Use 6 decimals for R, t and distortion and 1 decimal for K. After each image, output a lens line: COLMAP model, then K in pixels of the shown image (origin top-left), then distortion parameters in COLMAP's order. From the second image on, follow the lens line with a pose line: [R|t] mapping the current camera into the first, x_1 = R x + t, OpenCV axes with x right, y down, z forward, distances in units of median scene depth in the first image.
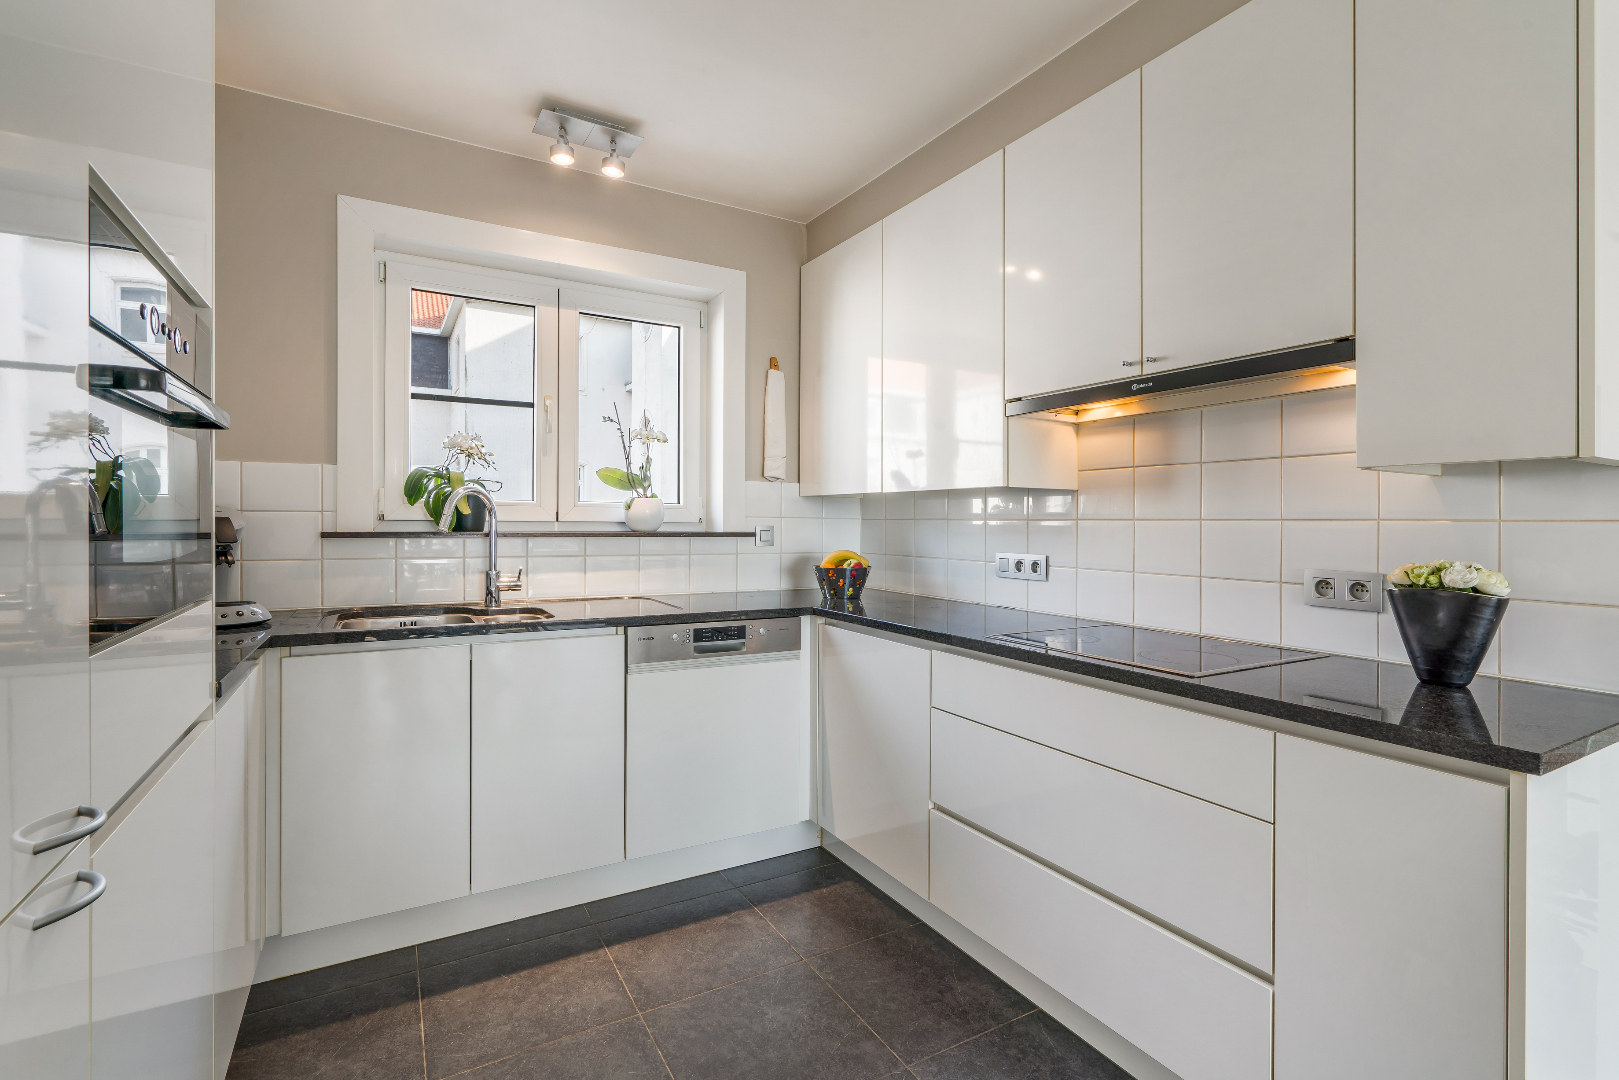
lens RADIAL K [[739.7, 0, 811.3], [0, 739.7, 526.3], [0, 0, 1]] dist [-0.001297, 0.000668]
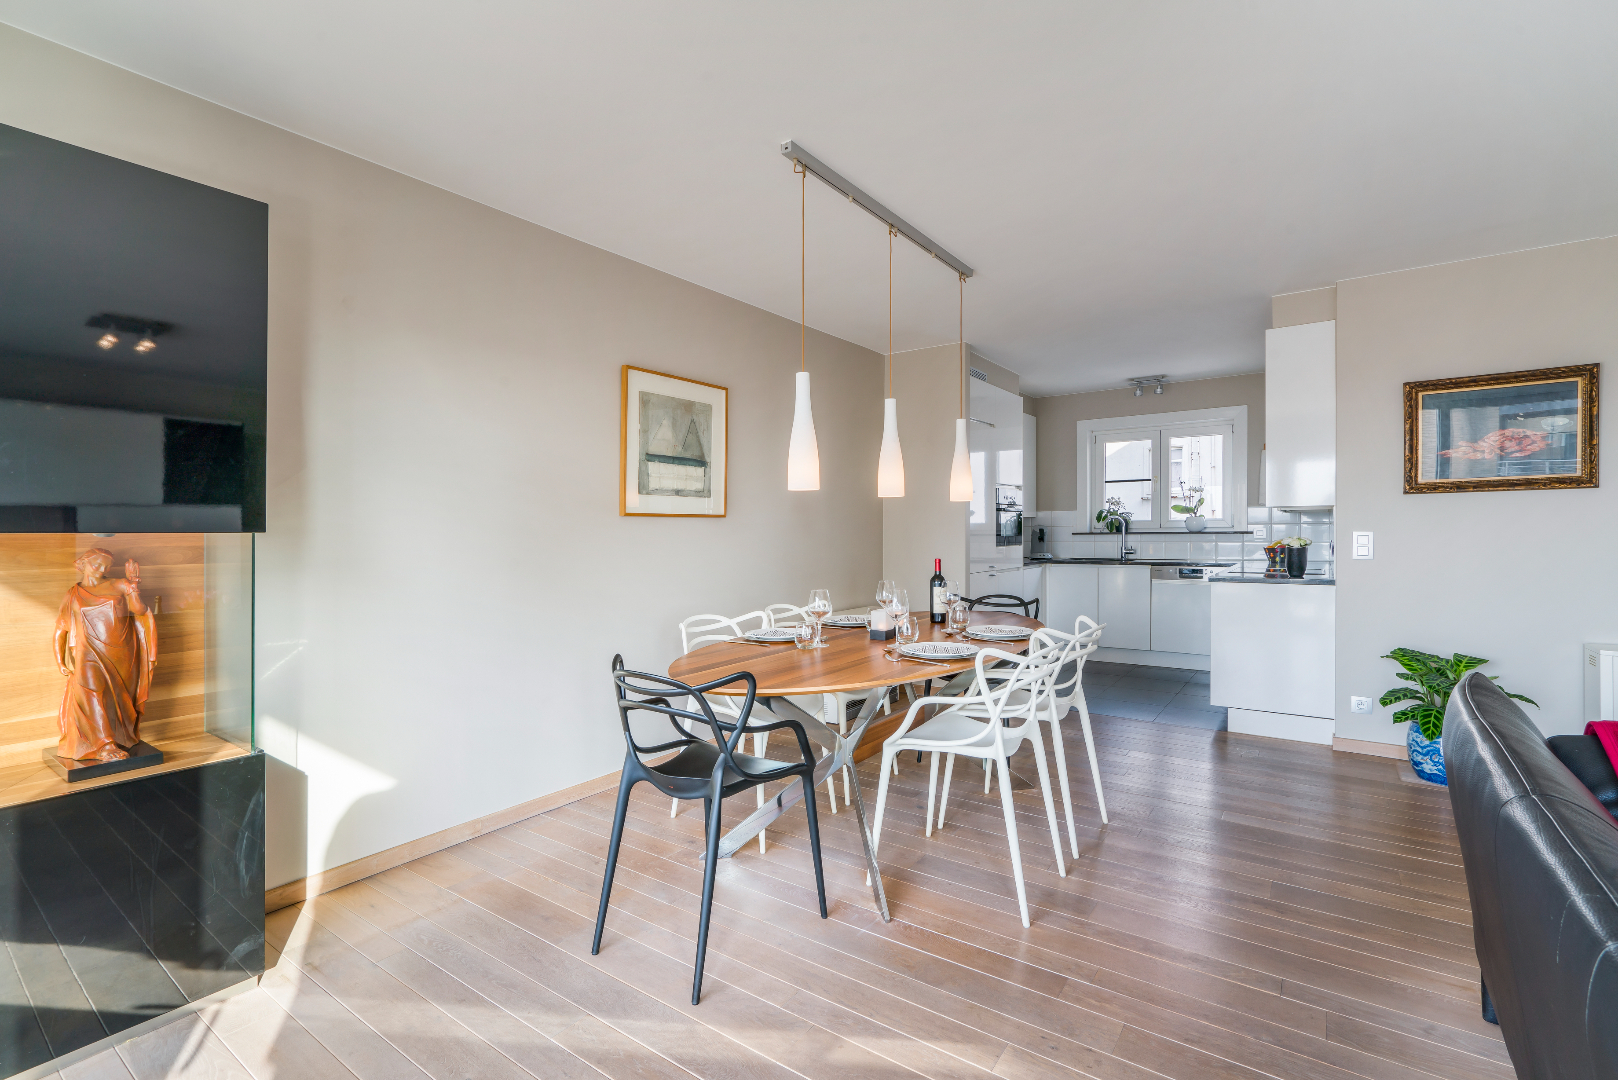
lens RADIAL K [[739.3, 0, 809.1], [0, 739.3, 545.3], [0, 0, 1]] dist [-0.001297, 0.000668]
pose [[0.431373, 0.005971, -0.902154, 1.550286], [0.009348, 0.999895, 0.011088, 0.016149], [0.902125, -0.013216, 0.431272, -1.243402]]
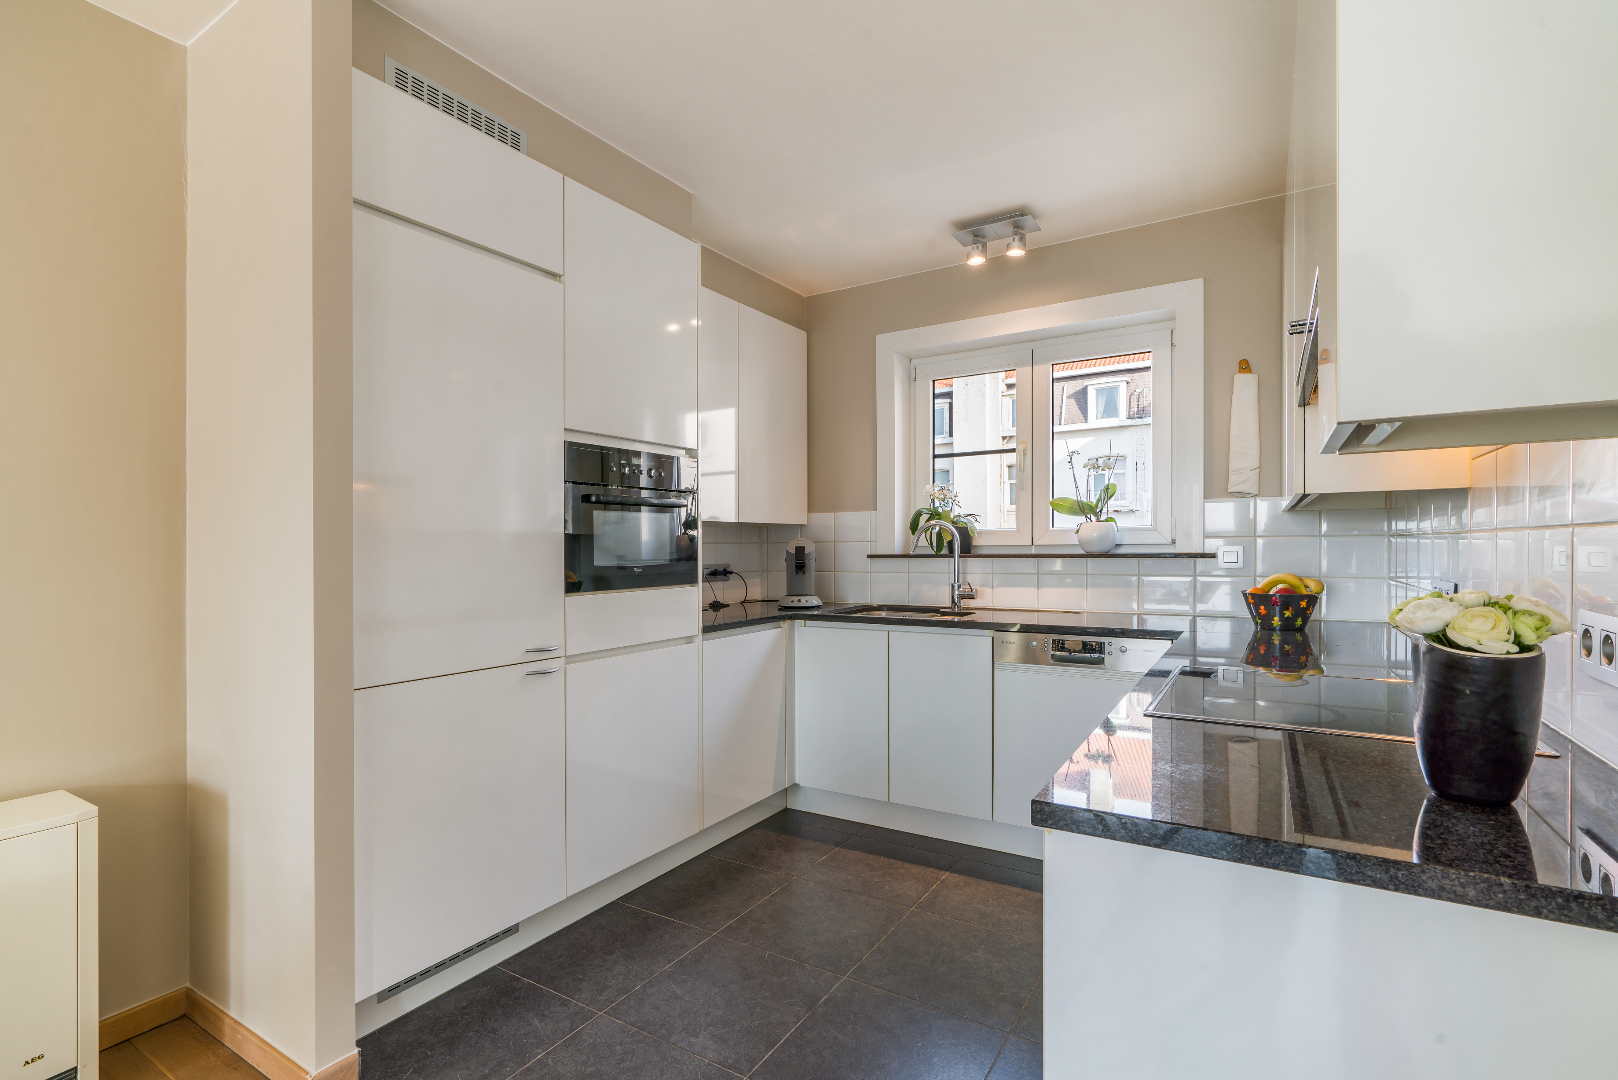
lens RADIAL K [[739.3, 0, 823.7], [0, 739.3, 549.9], [0, 0, 1]] dist [-0.001297, 0.000668]
pose [[0.496118, -0.008614, -0.868212, 0.608770], [0.009614, 0.999944, -0.004427, 0.003847], [0.868202, -0.006150, 0.496173, 0.132762]]
